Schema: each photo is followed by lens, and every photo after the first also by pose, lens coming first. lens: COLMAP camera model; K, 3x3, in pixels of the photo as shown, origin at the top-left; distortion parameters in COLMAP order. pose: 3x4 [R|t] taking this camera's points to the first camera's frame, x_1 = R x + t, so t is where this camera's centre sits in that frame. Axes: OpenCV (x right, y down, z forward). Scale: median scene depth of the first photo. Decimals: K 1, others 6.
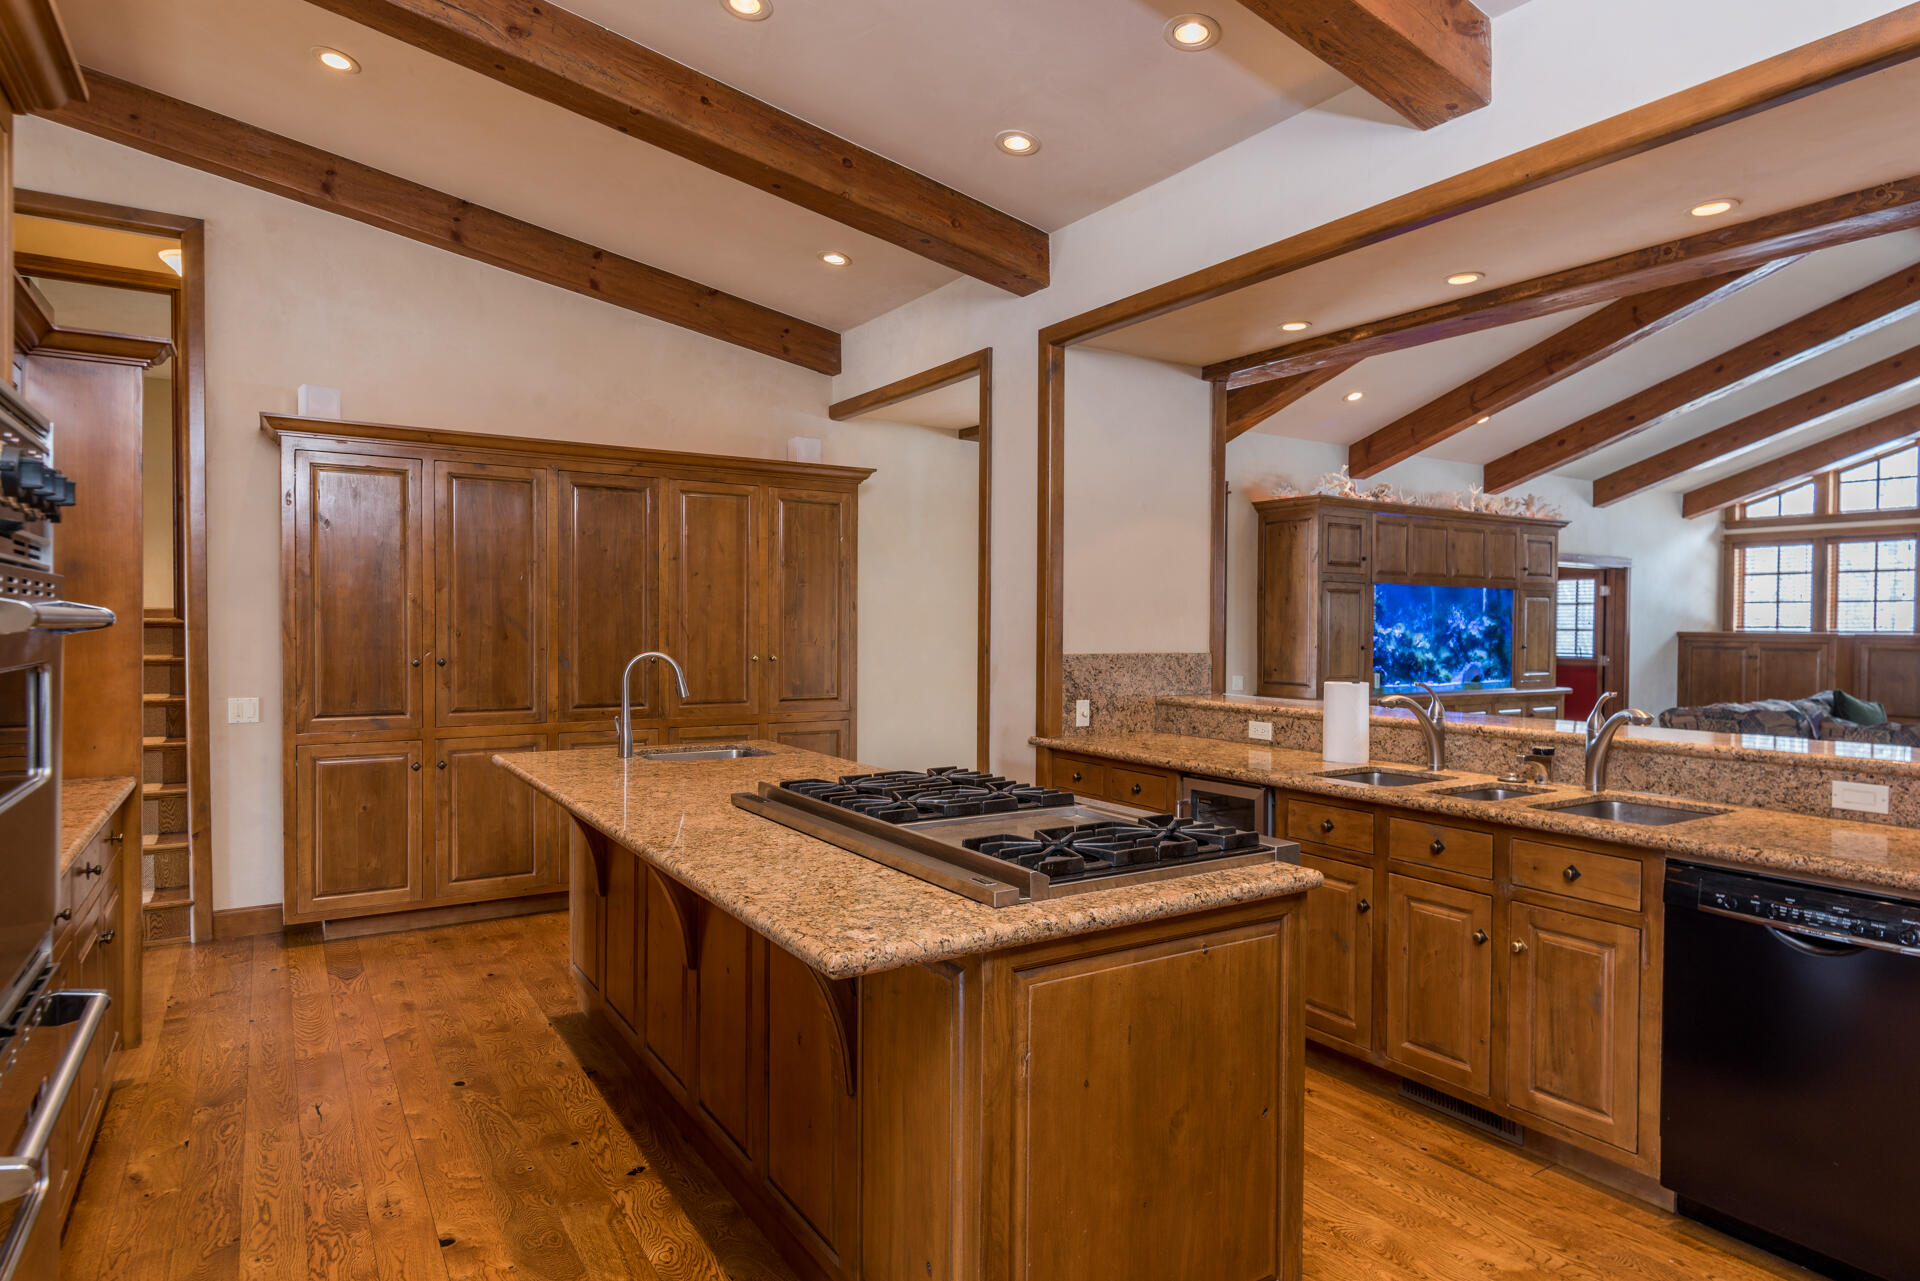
lens RADIAL K [[1086.1, 0, 957.3], [0, 1086.1, 637.0], [0, 0, 1]] dist [0.006843, 0.001682]
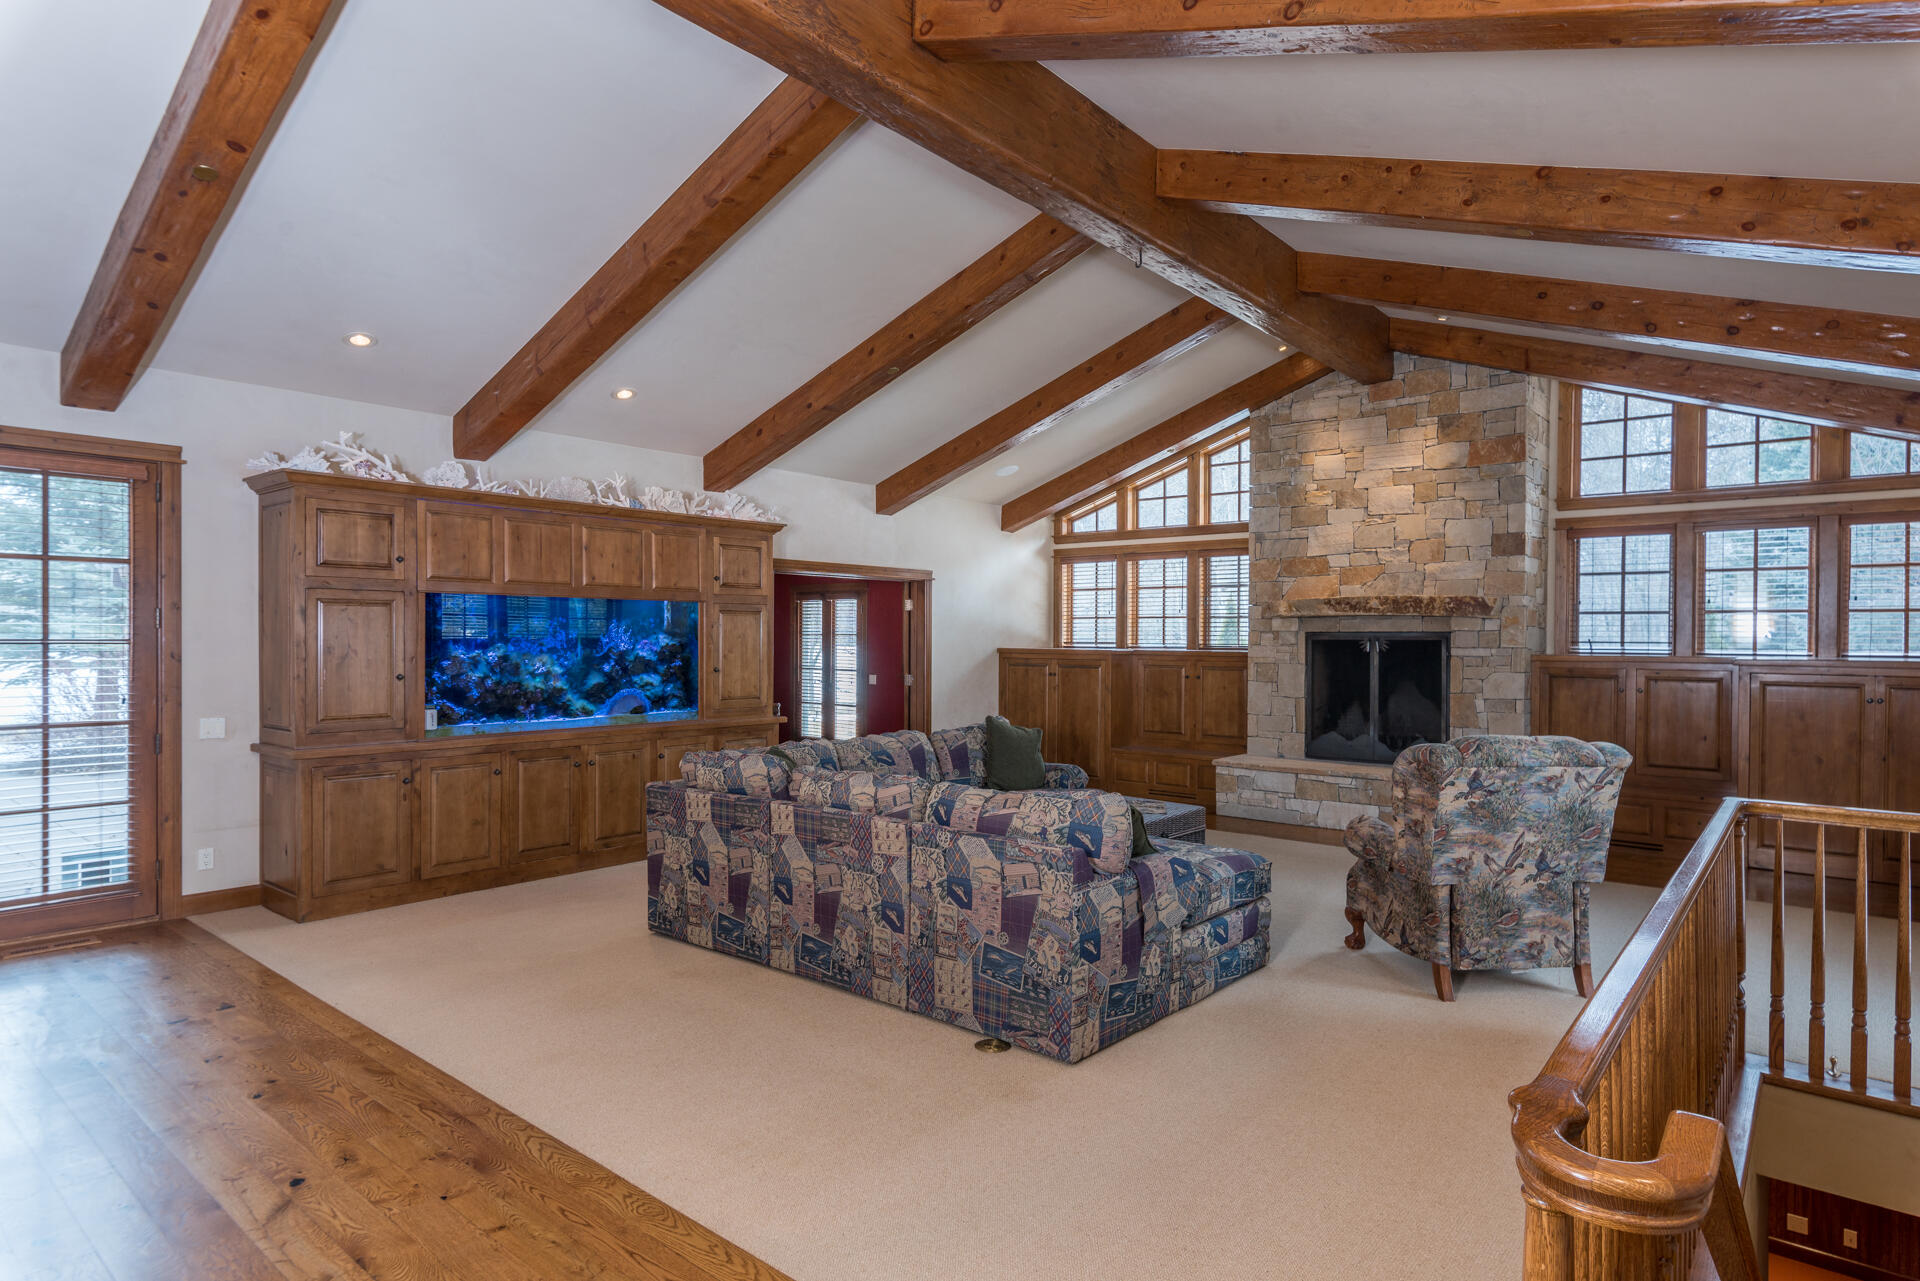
lens RADIAL K [[1086.1, 0, 964.4], [0, 1086.1, 647.2], [0, 0, 1]] dist [0.006843, 0.001682]
pose [[0.945157, -0.007820, 0.326522, 0.358331], [0.009508, 0.999948, -0.003573, -0.003085], [-0.326477, 0.006482, 0.945183, 0.111838]]
